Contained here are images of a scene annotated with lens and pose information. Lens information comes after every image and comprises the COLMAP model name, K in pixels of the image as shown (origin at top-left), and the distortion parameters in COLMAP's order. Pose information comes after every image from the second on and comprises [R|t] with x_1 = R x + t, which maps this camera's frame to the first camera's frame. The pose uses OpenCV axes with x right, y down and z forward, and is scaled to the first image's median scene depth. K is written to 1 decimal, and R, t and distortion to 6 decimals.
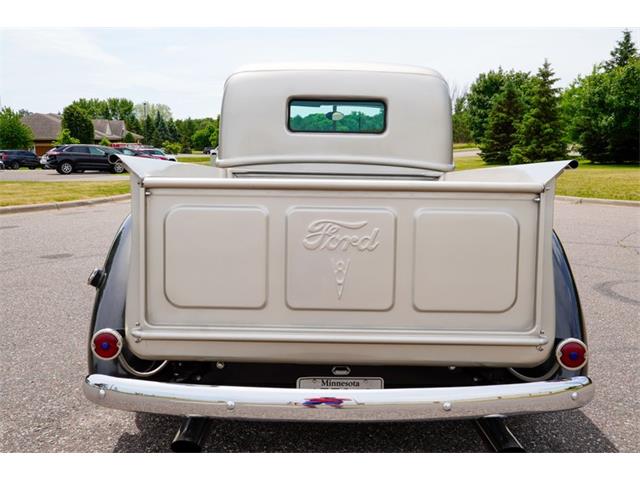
lens RADIAL K [[619.9, 0, 320.0], [0, 619.9, 240.0], [0, 0, 1]] dist [-0.044761, 0.202854]
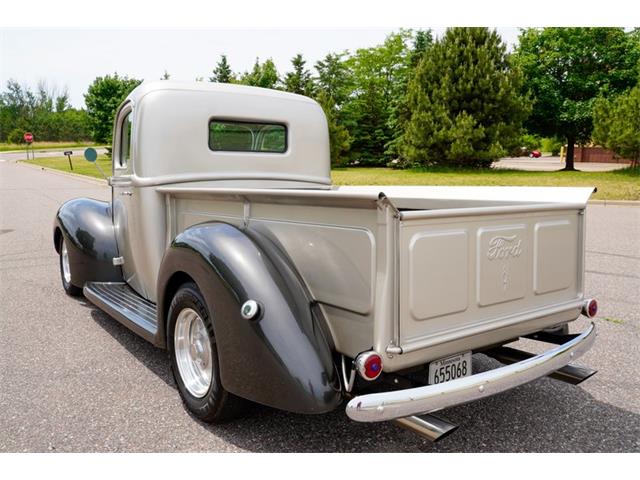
lens RADIAL K [[568.5, 0, 320.0], [0, 568.5, 240.0], [0, 0, 1]] dist [-0.040436, 0.109526]
pose [[0.796072, -0.079753, 0.599924, -0.766185], [0.070840, 0.996744, 0.038505, -0.074110], [-0.601041, 0.011846, 0.799130, 0.192085]]
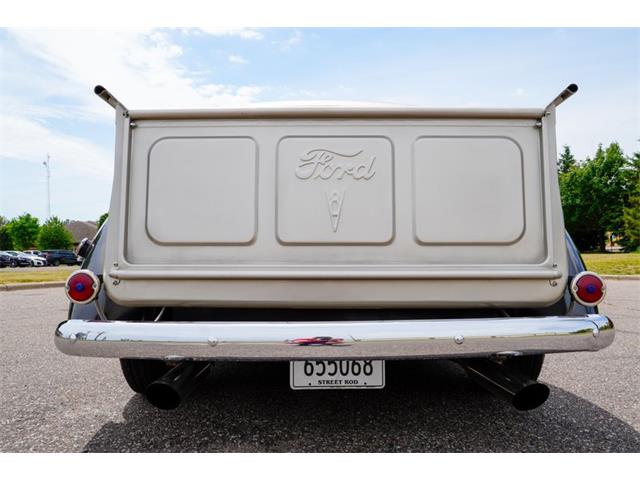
lens RADIAL K [[538.3, 0, 320.9], [0, 538.3, 238.2], [0, 0, 1]] dist [-0.097501, 0.134632]
pose [[0.999892, -0.012741, 0.007312, 0.003457], [0.013788, 0.985711, -0.167882, 0.179747], [-0.005069, 0.167964, 0.985780, 0.161492]]
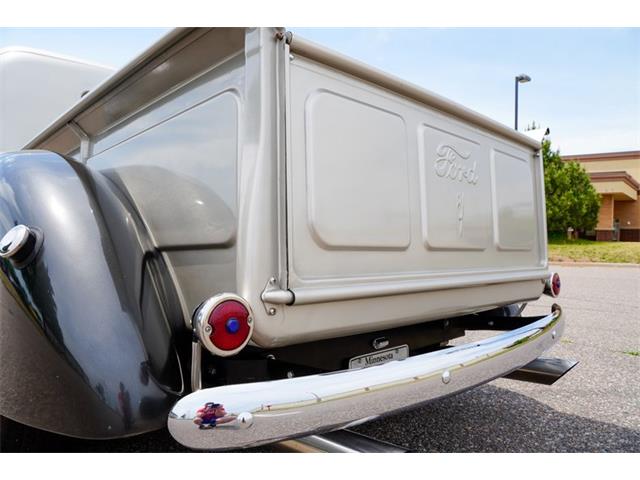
lens RADIAL K [[476.5, 0, 317.1], [0, 476.5, 232.1], [0, 0, 1]] dist [-0.108879, 0.076640]
pose [[0.709699, 0.018204, 0.704270, -0.434239], [0.086409, 0.989869, -0.112661, 0.110190], [-0.699186, 0.140811, 0.700936, 0.509664]]
